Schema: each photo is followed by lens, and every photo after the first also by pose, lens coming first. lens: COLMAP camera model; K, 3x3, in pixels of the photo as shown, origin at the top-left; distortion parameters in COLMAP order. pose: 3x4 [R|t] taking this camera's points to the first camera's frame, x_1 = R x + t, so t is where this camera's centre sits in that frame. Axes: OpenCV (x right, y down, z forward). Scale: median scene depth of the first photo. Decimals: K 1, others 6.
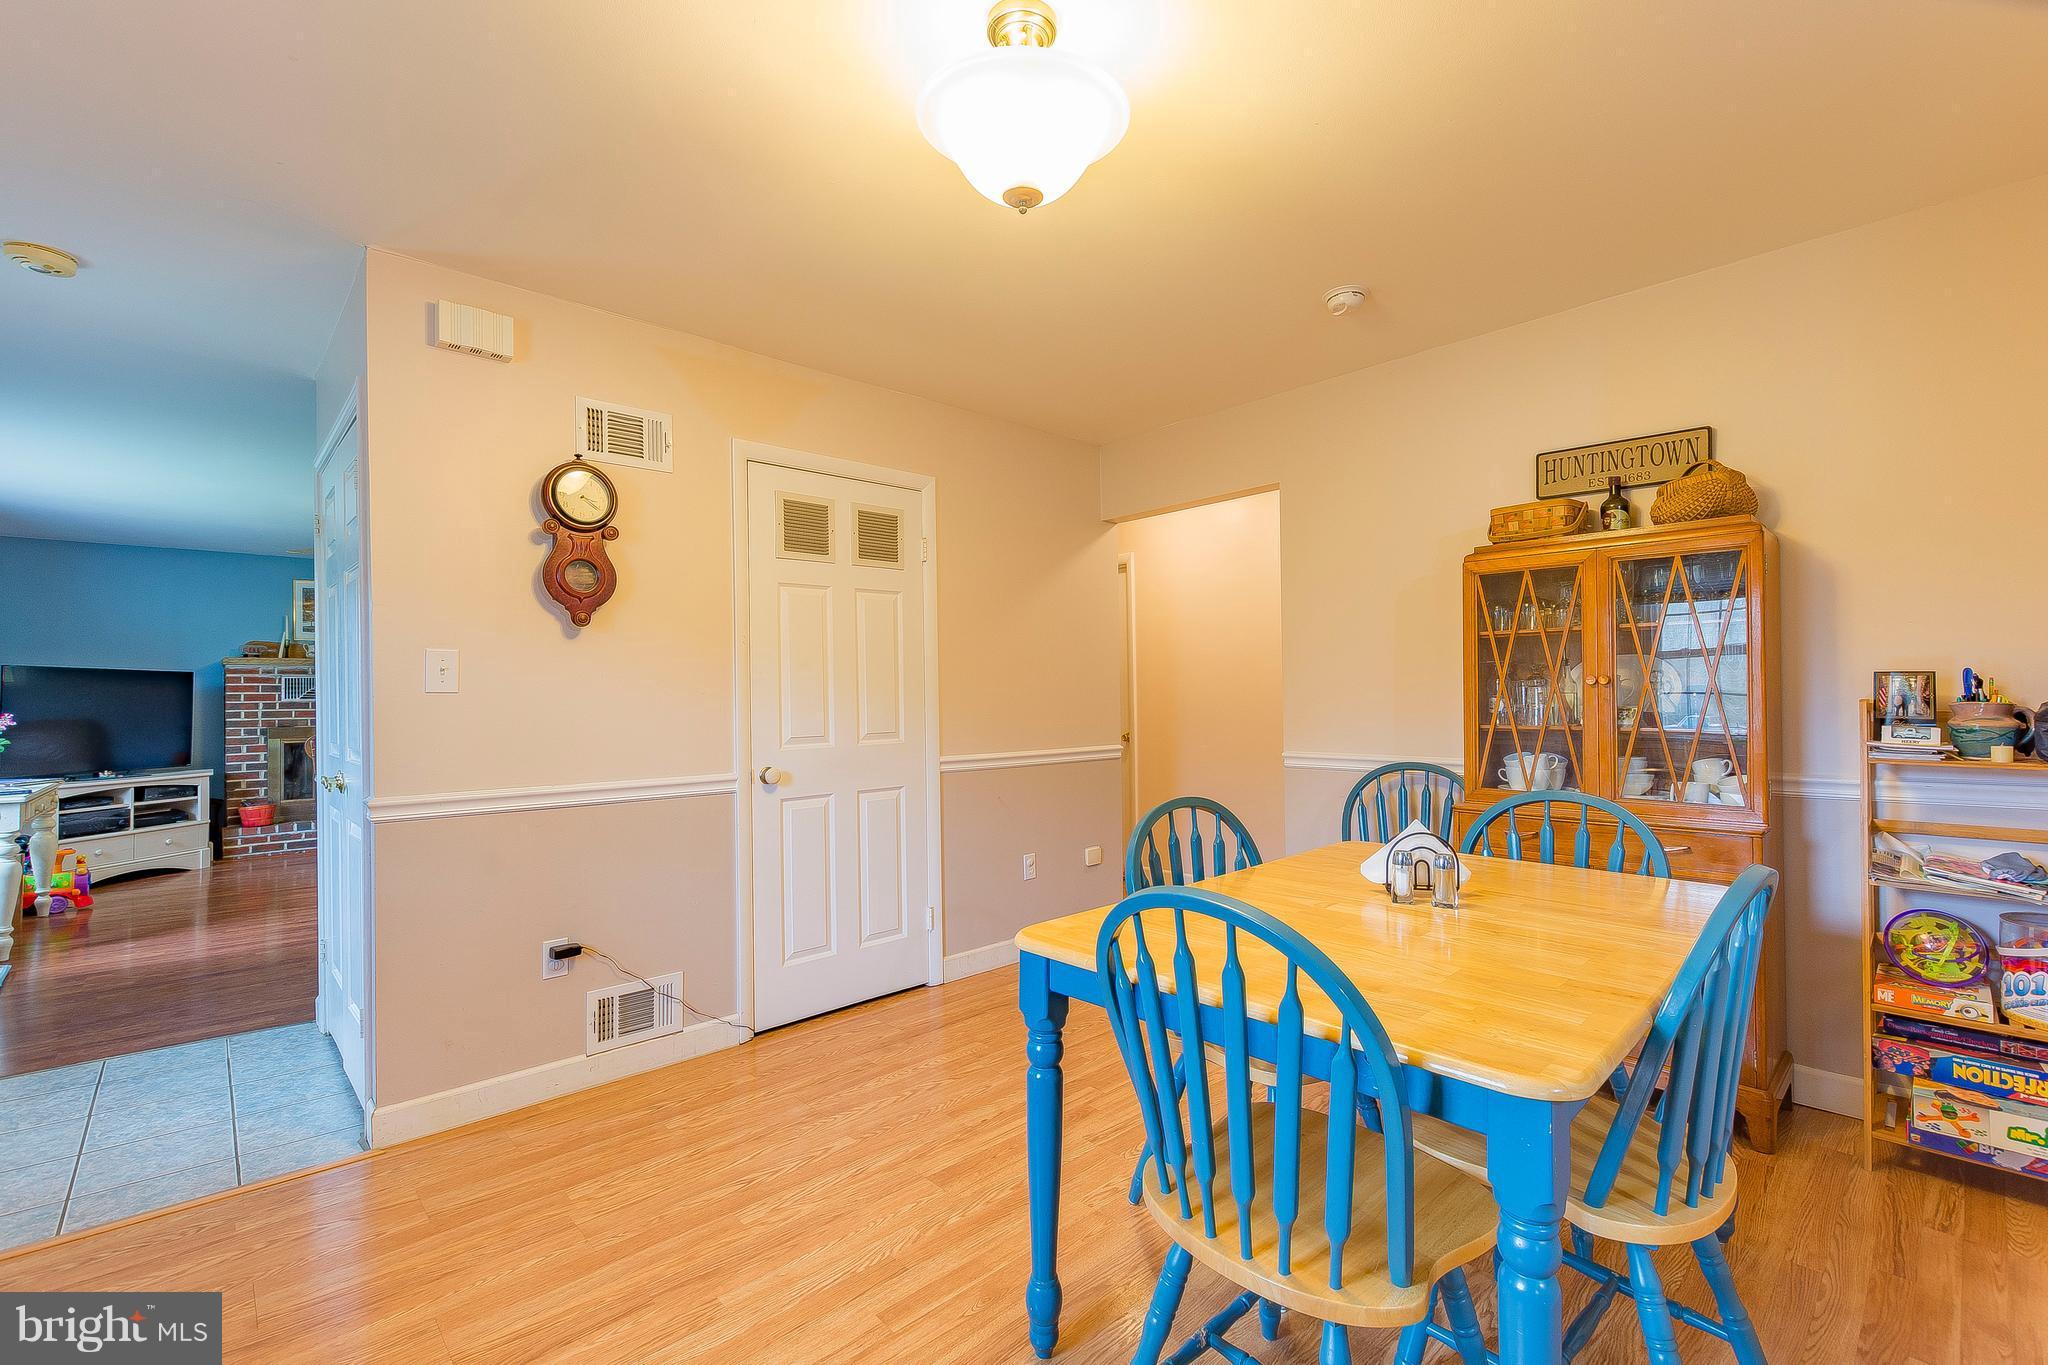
lens RADIAL K [[887.7, 0, 1027.8], [0, 887.7, 685.1], [0, 0, 1]] dist [-0.002392, -0.001032]
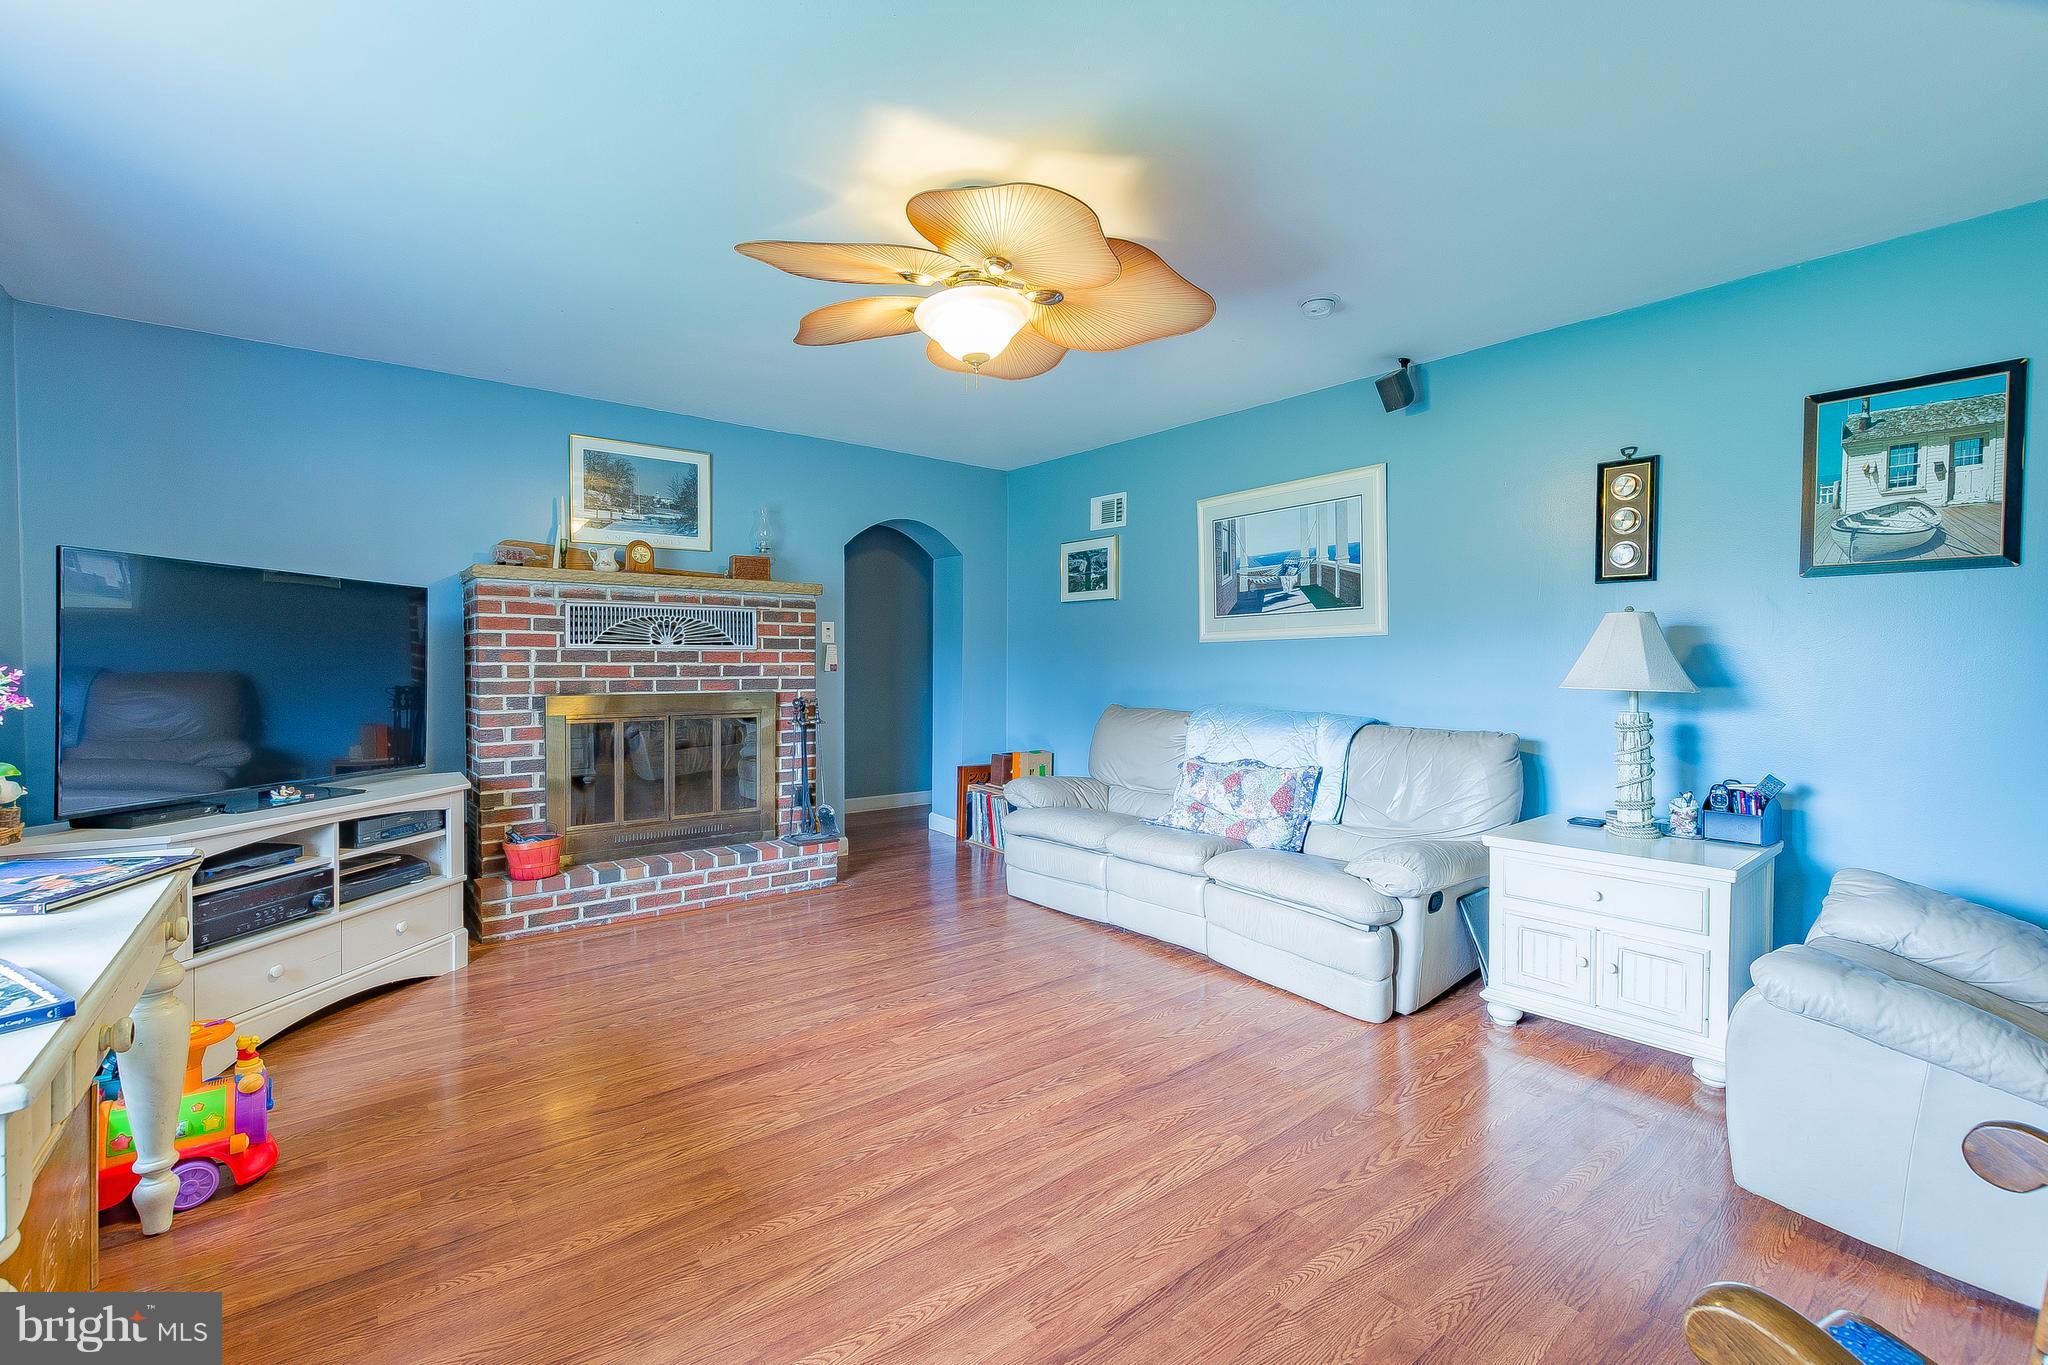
lens RADIAL K [[887.7, 0, 1026.6], [0, 887.7, 681.4], [0, 0, 1]] dist [-0.002392, -0.001032]
pose [[0.996874, 0.016411, -0.077289, -0.643019], [-0.013365, 0.999120, 0.039767, 0.016911], [0.077873, -0.038610, 0.996215, 0.591125]]
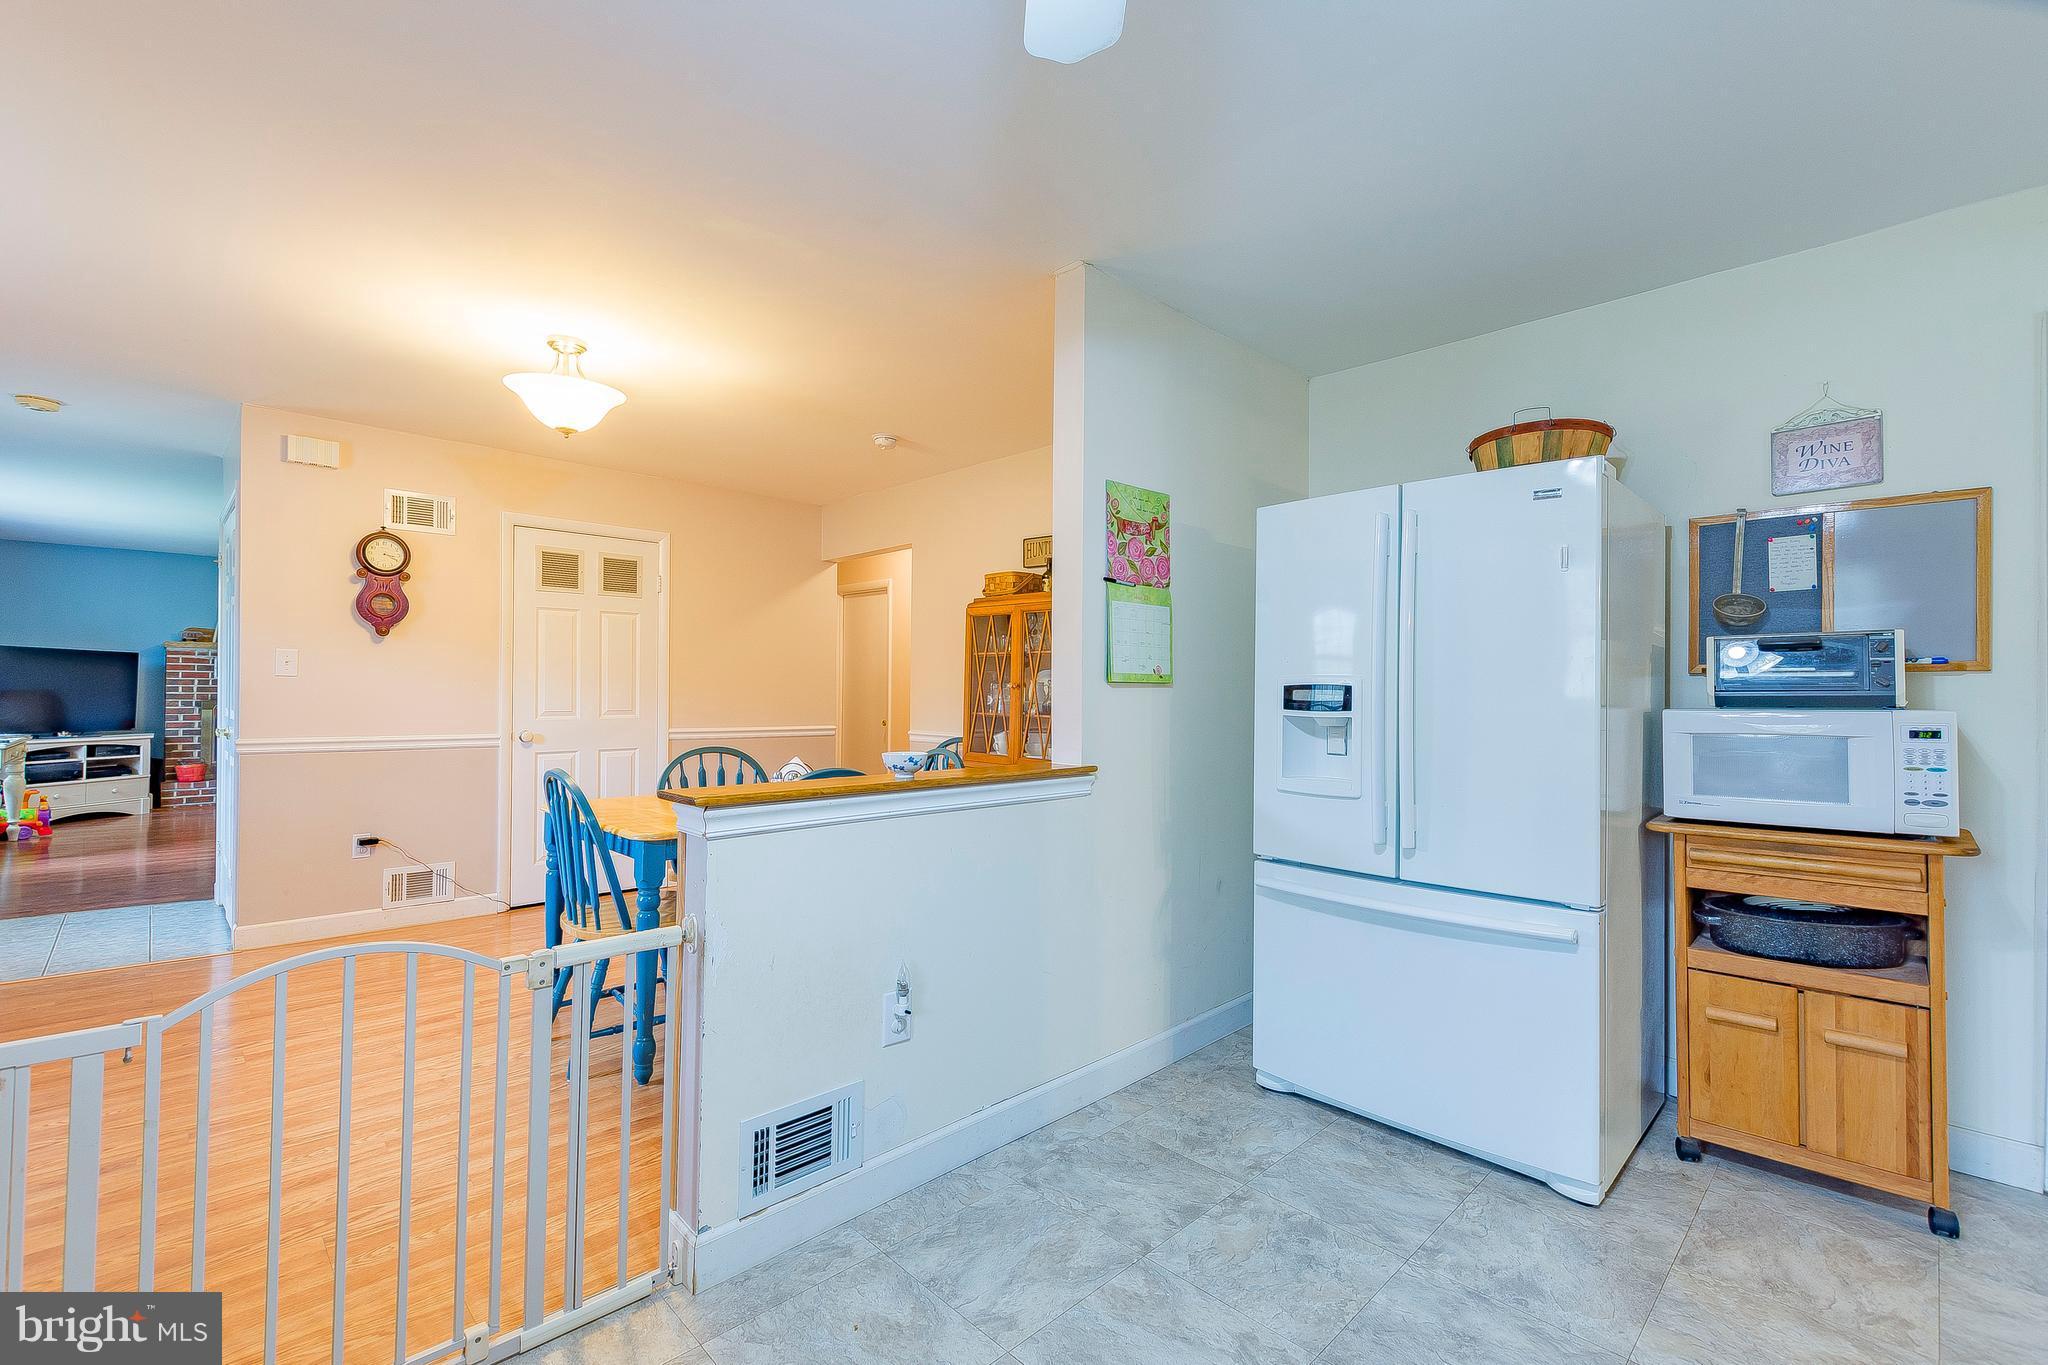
lens RADIAL K [[887.7, 0, 1031.1], [0, 887.7, 685.1], [0, 0, 1]] dist [-0.002392, -0.001032]
pose [[0.999298, 0.023976, 0.028787, 0.286918], [-0.024122, 0.999698, 0.004717, -0.006689], [-0.028666, -0.005408, 0.999574, -0.288638]]
